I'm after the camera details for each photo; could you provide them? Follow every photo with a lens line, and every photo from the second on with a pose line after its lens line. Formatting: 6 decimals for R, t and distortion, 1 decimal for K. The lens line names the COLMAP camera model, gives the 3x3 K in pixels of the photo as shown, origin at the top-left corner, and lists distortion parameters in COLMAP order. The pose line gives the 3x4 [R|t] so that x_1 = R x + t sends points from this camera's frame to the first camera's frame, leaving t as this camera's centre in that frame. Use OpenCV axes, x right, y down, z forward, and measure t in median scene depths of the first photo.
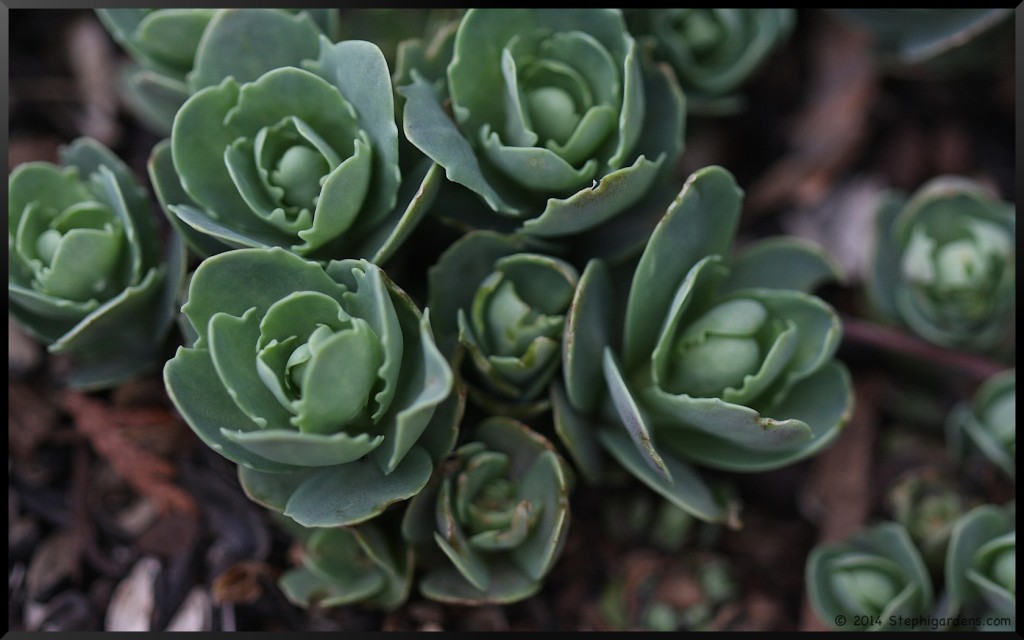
lens RADIAL K [[5576.4, 0, 511.6], [0, 5576.4, 321.7], [0, 0, 1]] dist [-0.135526, 0.000000]
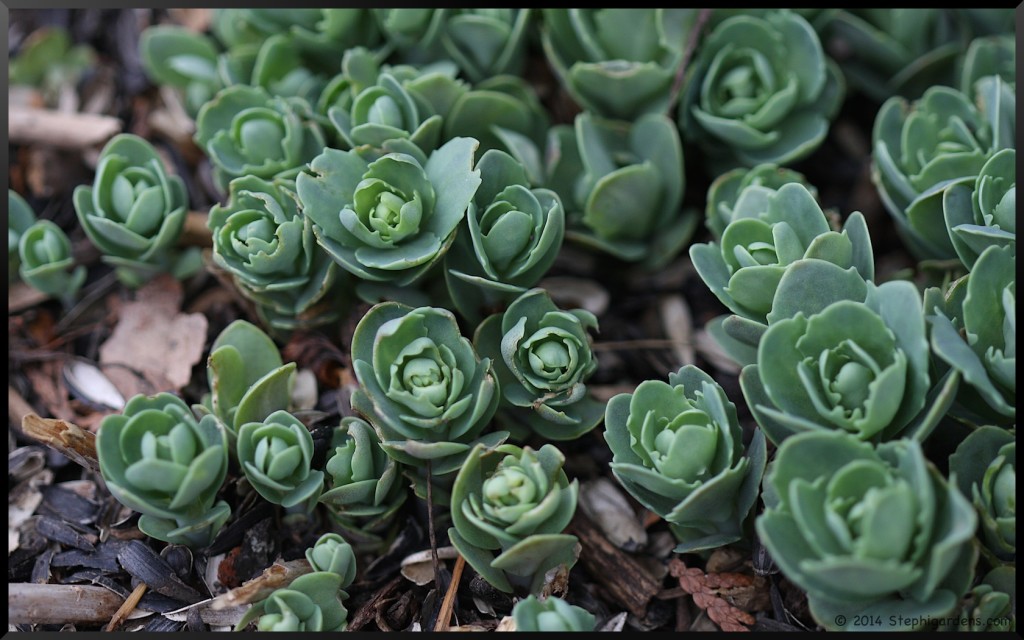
lens RADIAL K [[5576.4, 0, 512.3], [0, 5576.4, 319.9], [0, 0, 1]] dist [-0.135526, 0.000000]
pose [[0.998922, -0.011074, -0.045074, -0.059172], [0.005126, 0.991502, -0.129993, 0.132181], [0.046130, 0.129622, 0.990490, -0.334221]]
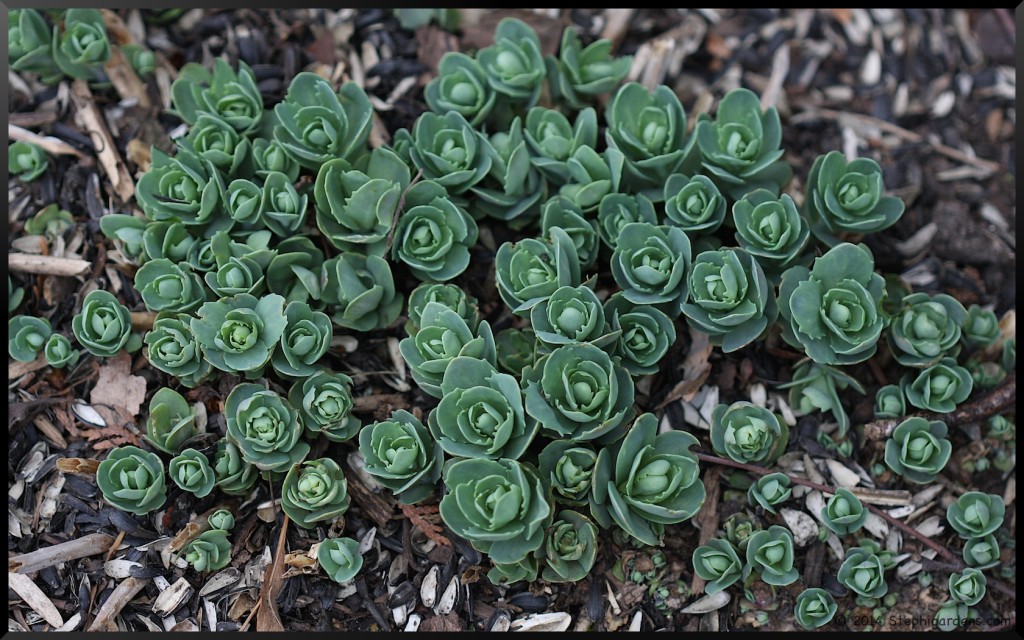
lens RADIAL K [[5576.4, 0, 511.8], [0, 5576.4, 319.6], [0, 0, 1]] dist [-0.135526, 0.000000]
pose [[0.998275, -0.053640, -0.023889, 0.038085], [0.056223, 0.990520, 0.125337, -0.397256], [0.016939, -0.126464, 0.991827, -1.557205]]
